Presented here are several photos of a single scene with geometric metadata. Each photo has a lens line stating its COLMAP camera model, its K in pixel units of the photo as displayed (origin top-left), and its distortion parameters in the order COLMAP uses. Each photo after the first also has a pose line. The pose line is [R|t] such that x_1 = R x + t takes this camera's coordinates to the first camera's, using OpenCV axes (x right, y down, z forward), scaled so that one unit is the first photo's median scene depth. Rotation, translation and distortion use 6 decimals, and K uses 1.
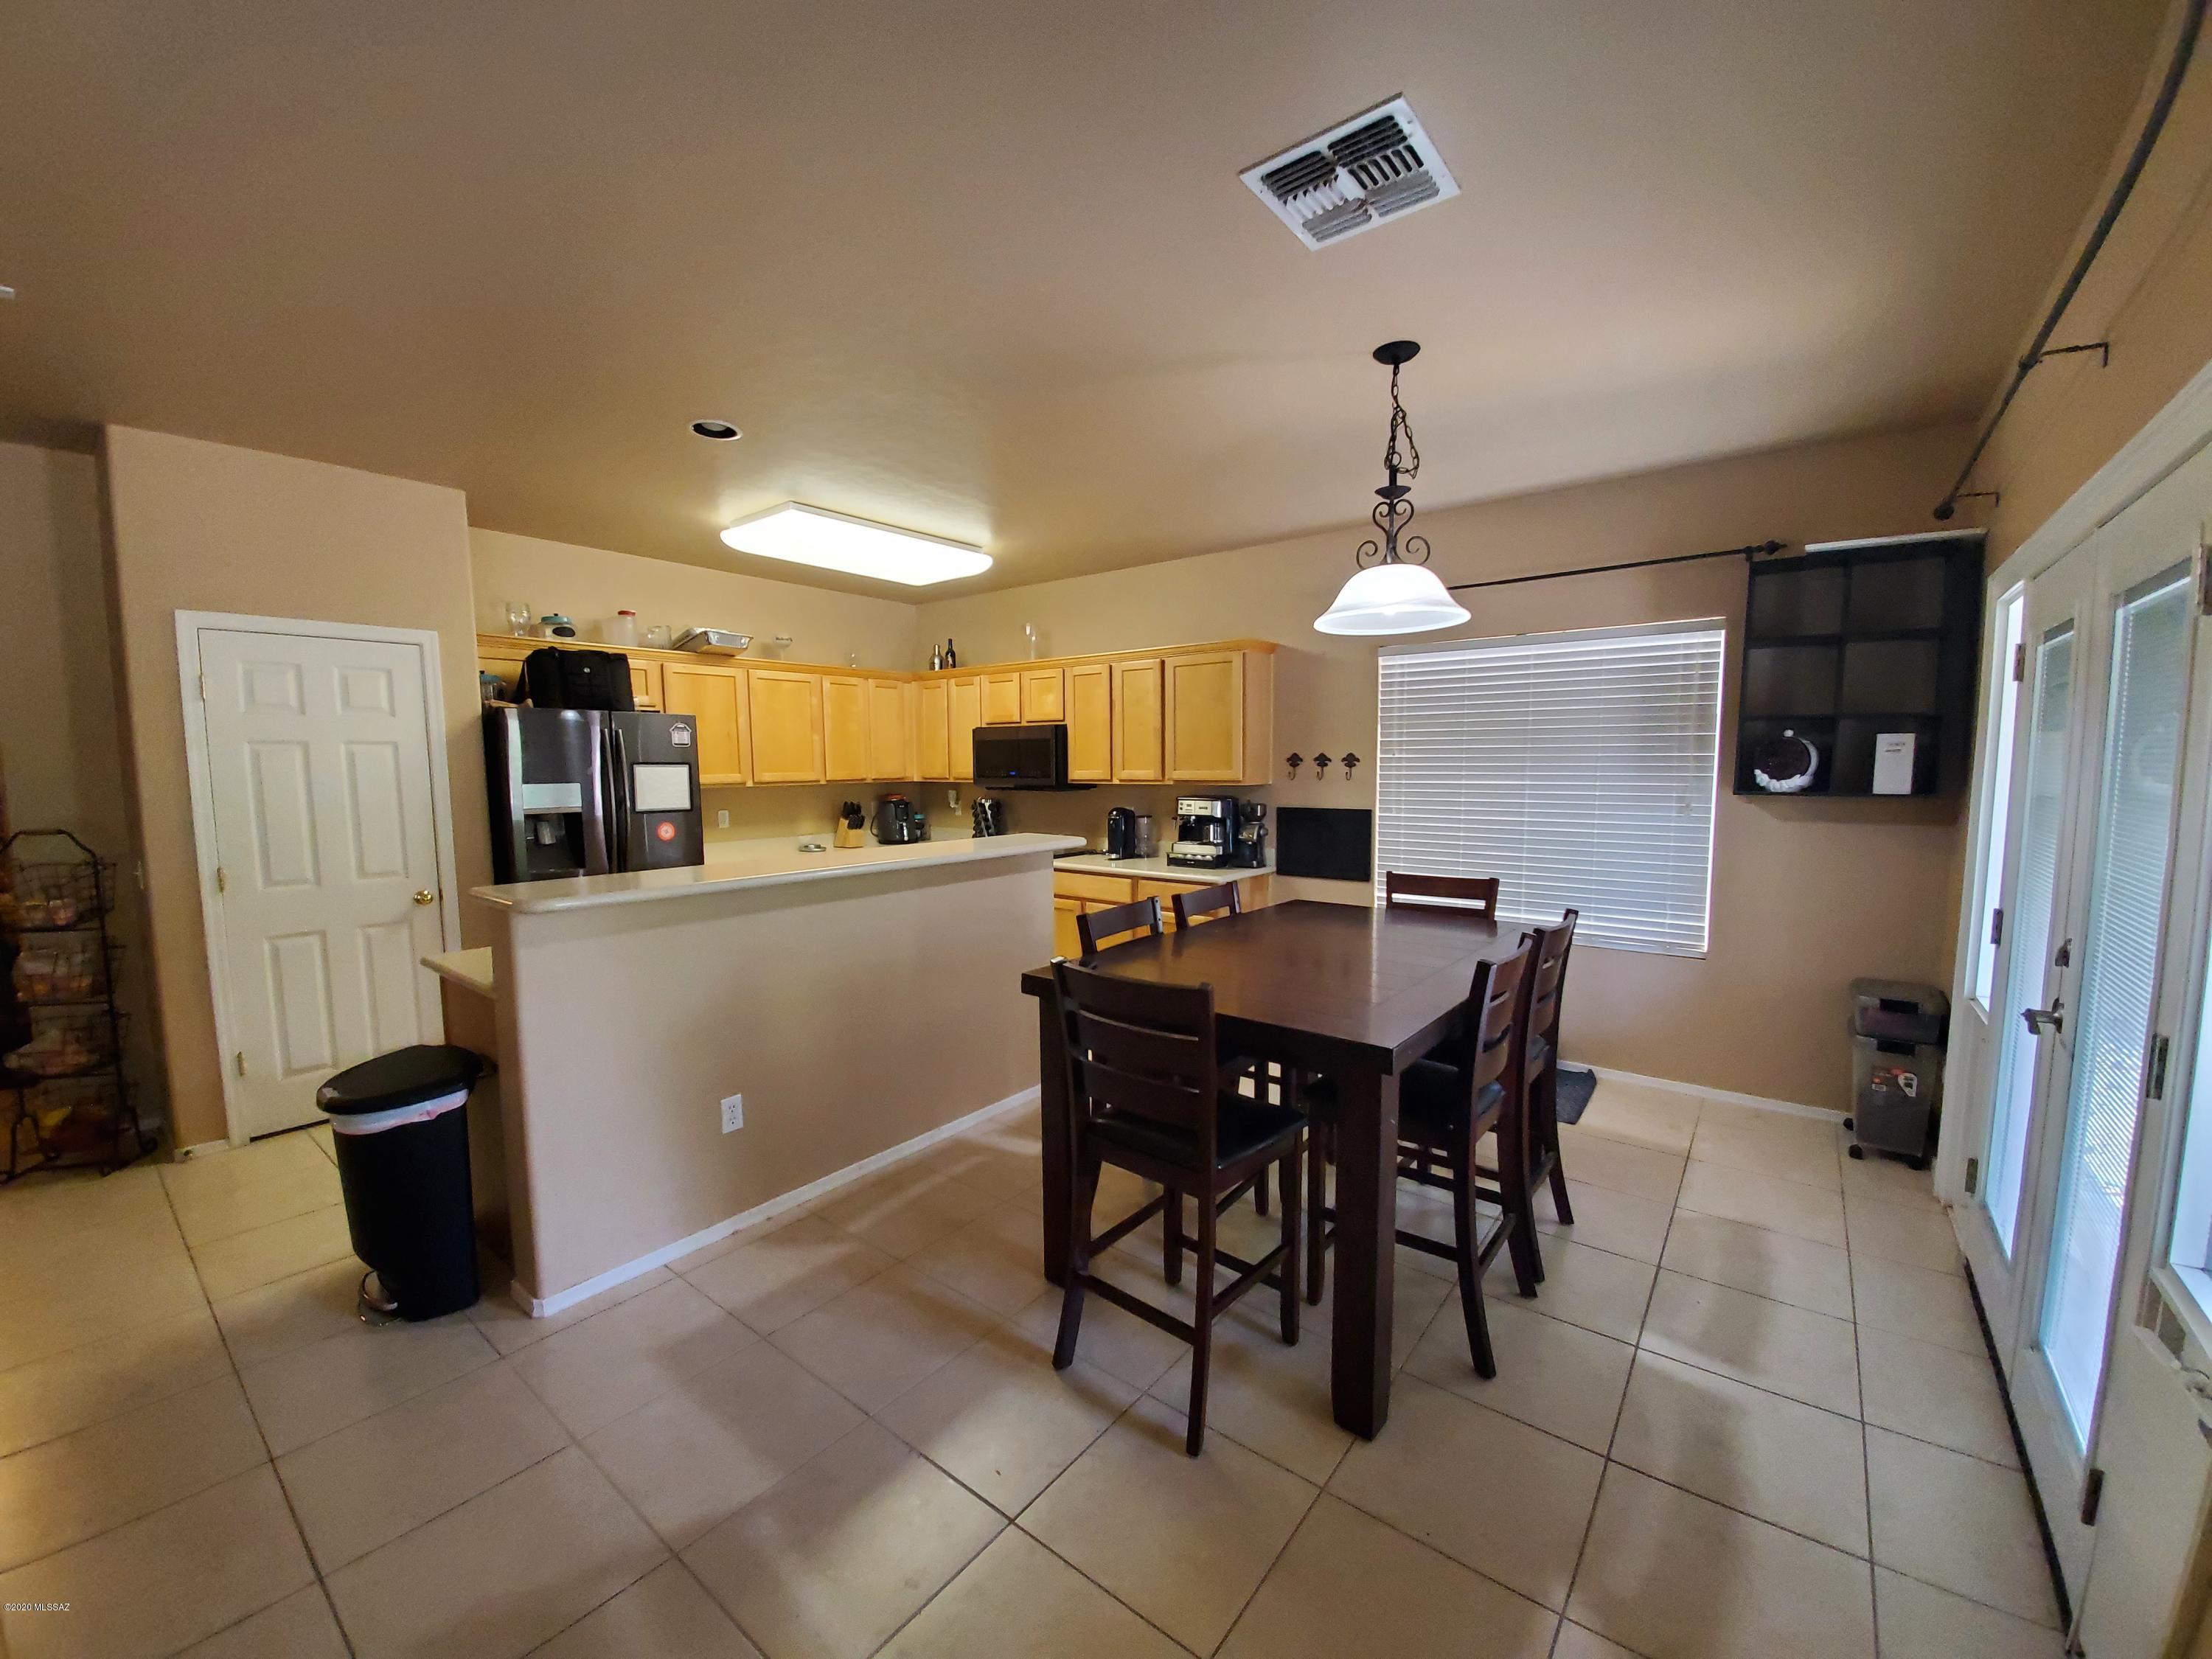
lens RADIAL K [[869.3, 0, 1095.9], [0, 869.3, 843.5], [0, 0, 1]] dist [0.001214, -0.000088]
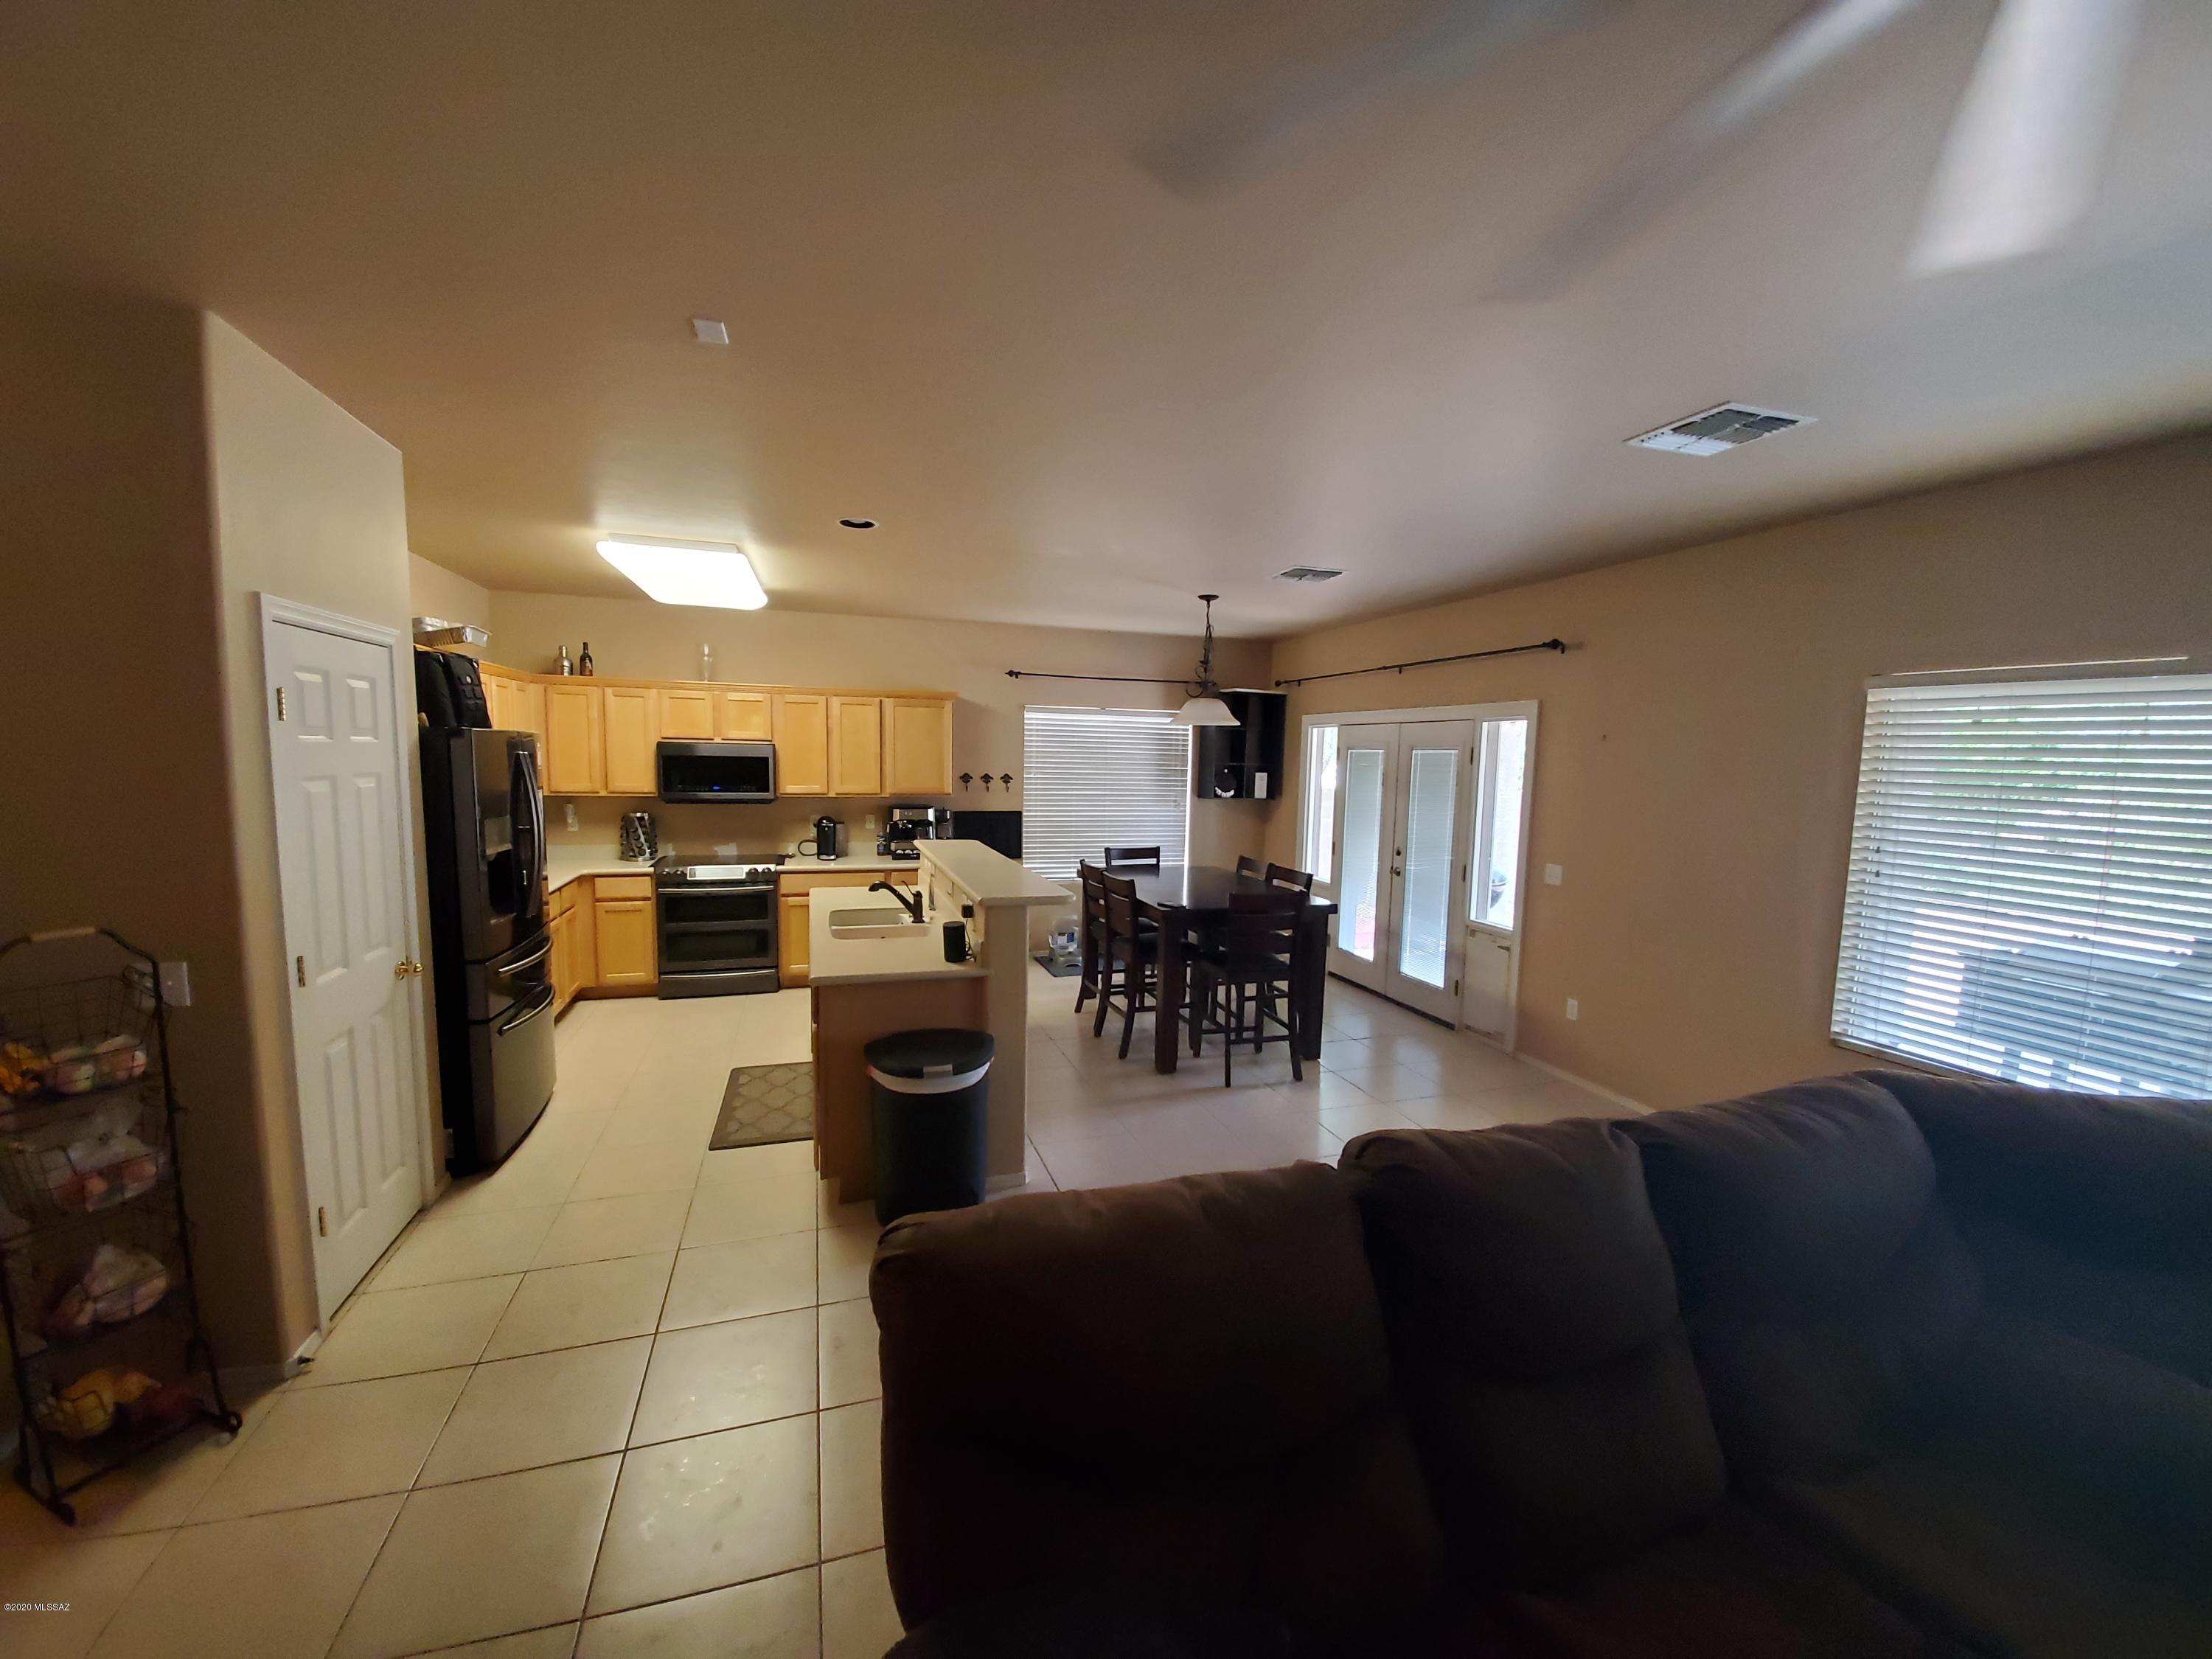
lens RADIAL K [[873.2, 0, 1096.2], [0, 873.2, 843.0], [0, 0, 1]] dist [0.014607, -0.016044]
pose [[0.554915, -0.068235, 0.829104, -0.947011], [0.054018, 0.997483, 0.045939, -0.049417], [-0.830152, 0.019294, 0.557204, 0.036178]]
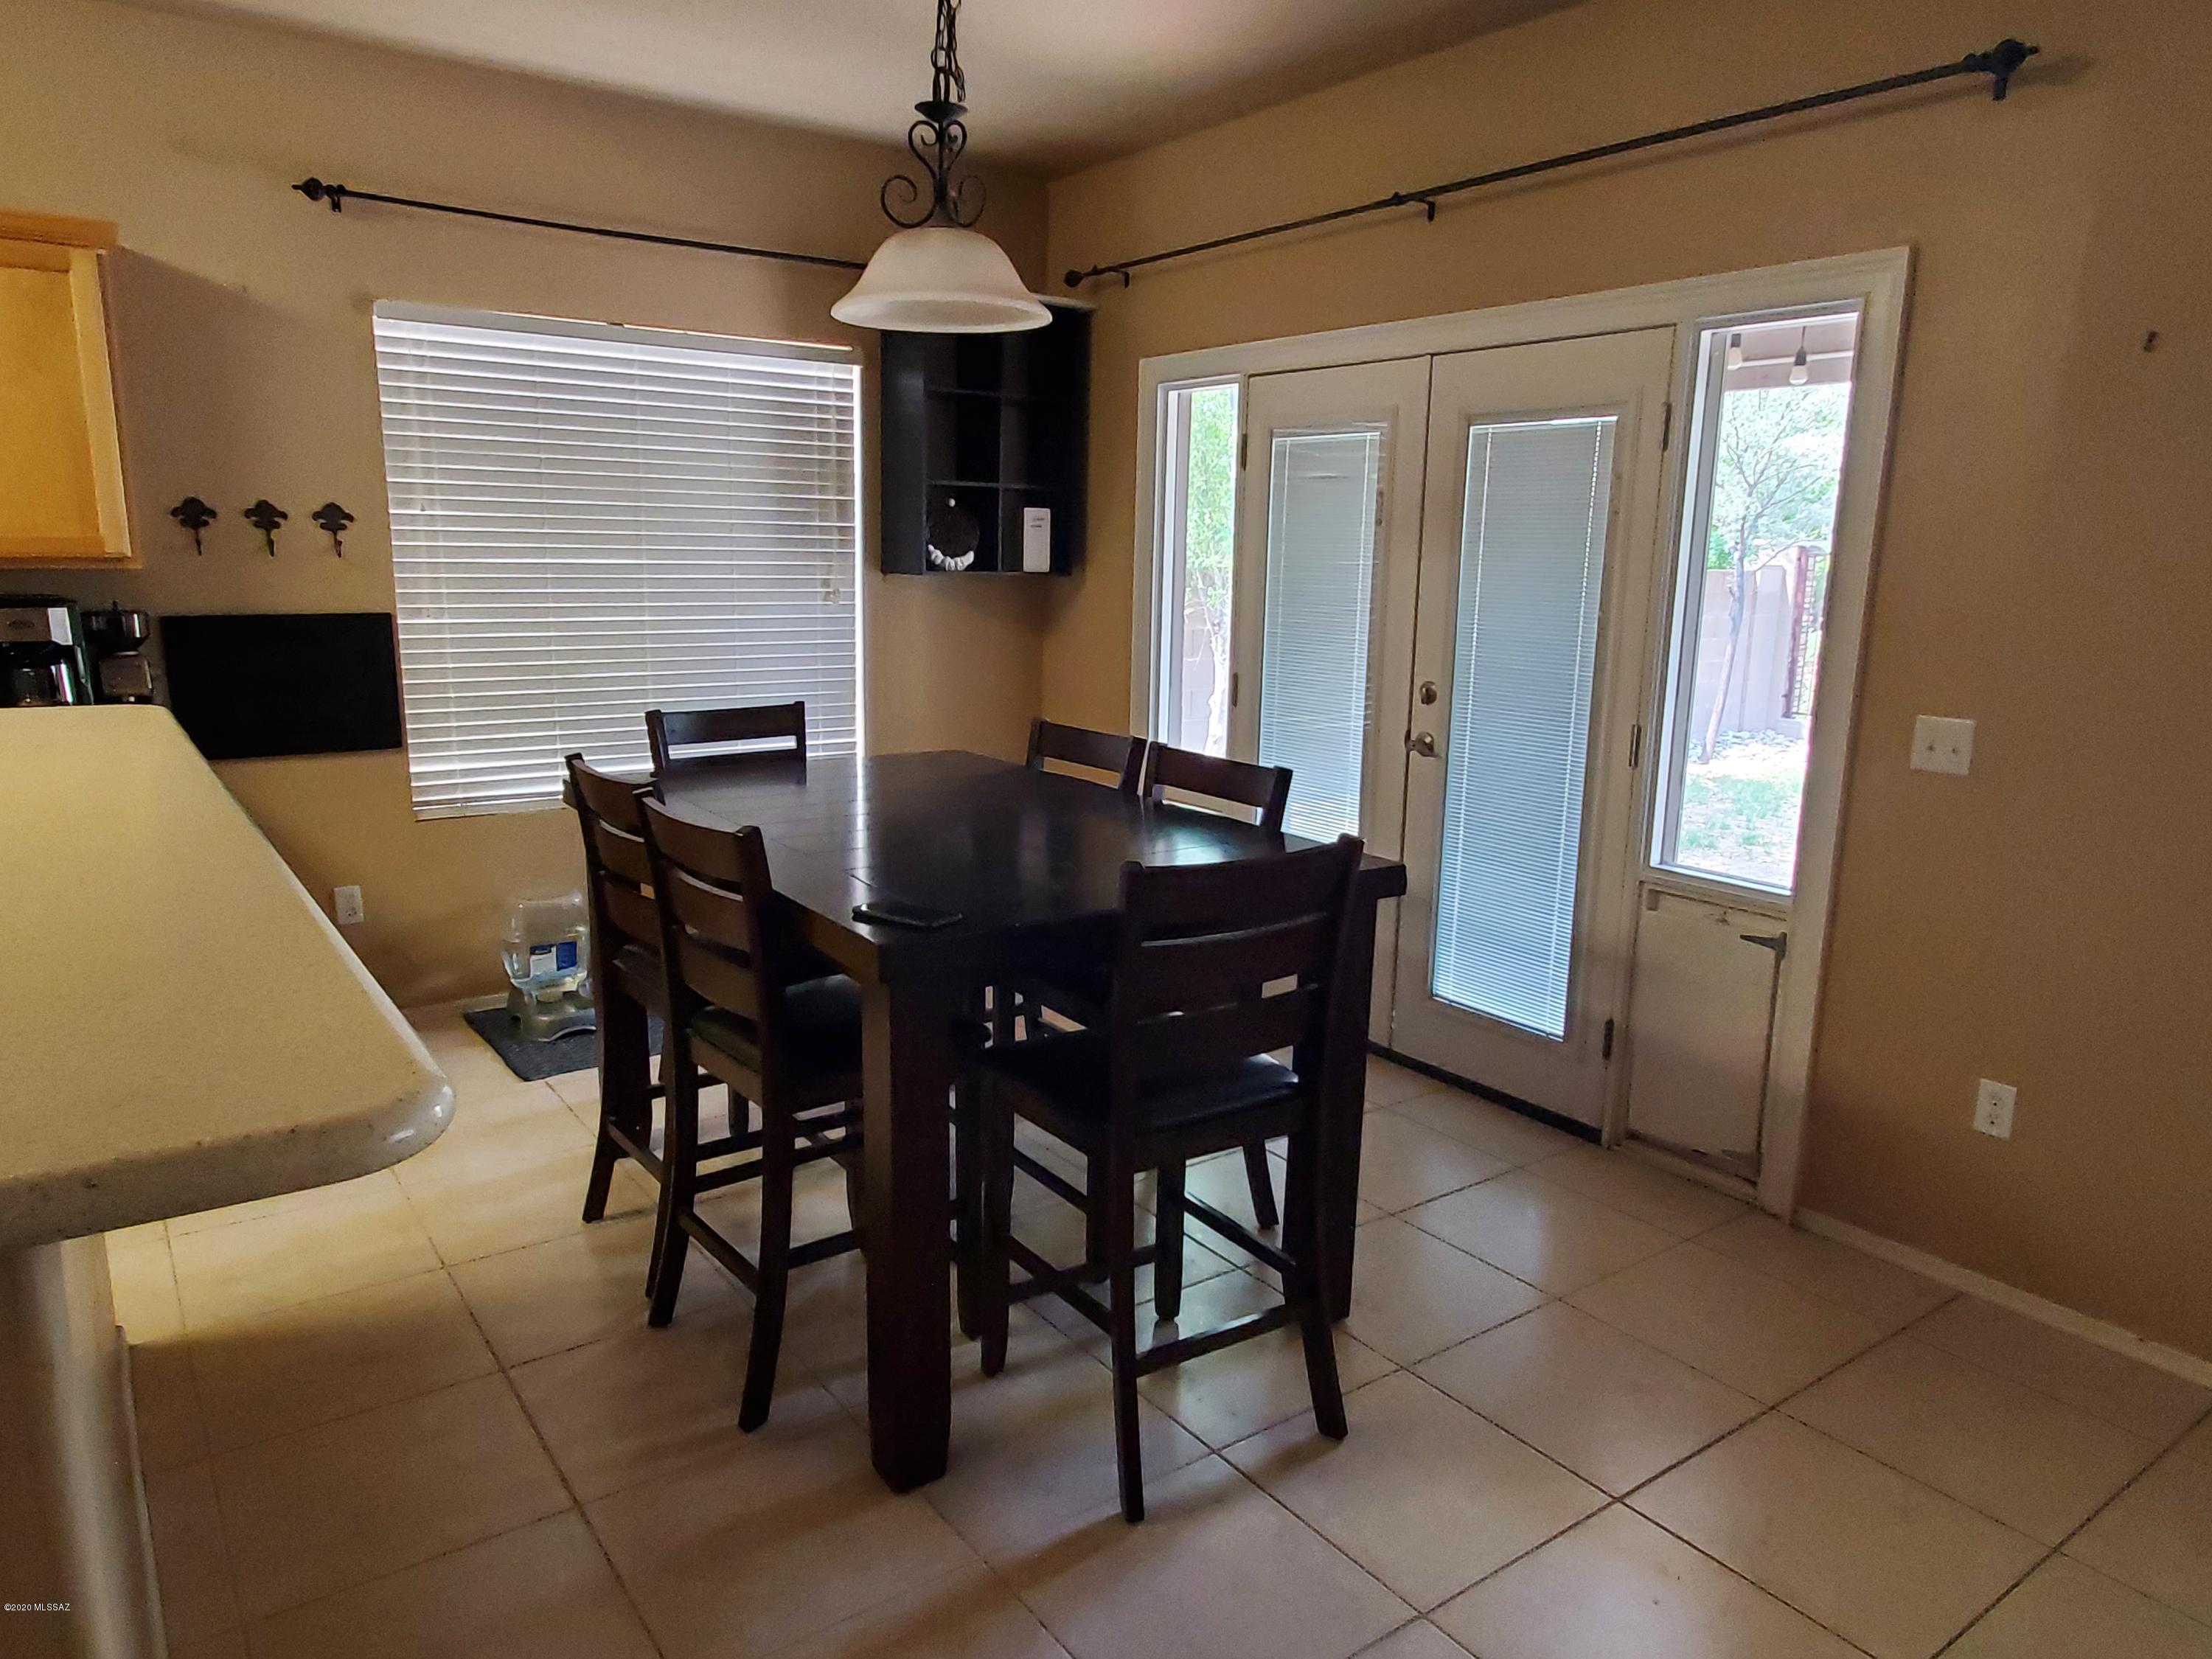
lens RADIAL K [[1451.8, 0, 1089.6], [0, 1451.8, 836.9], [0, 0, 1]] dist [-0.004603, 0.018268]
pose [[0.277027, -0.180923, 0.943675, -0.458285], [0.069691, 0.983310, 0.168063, -0.025150], [-0.958331, 0.019207, 0.285012, 0.357267]]
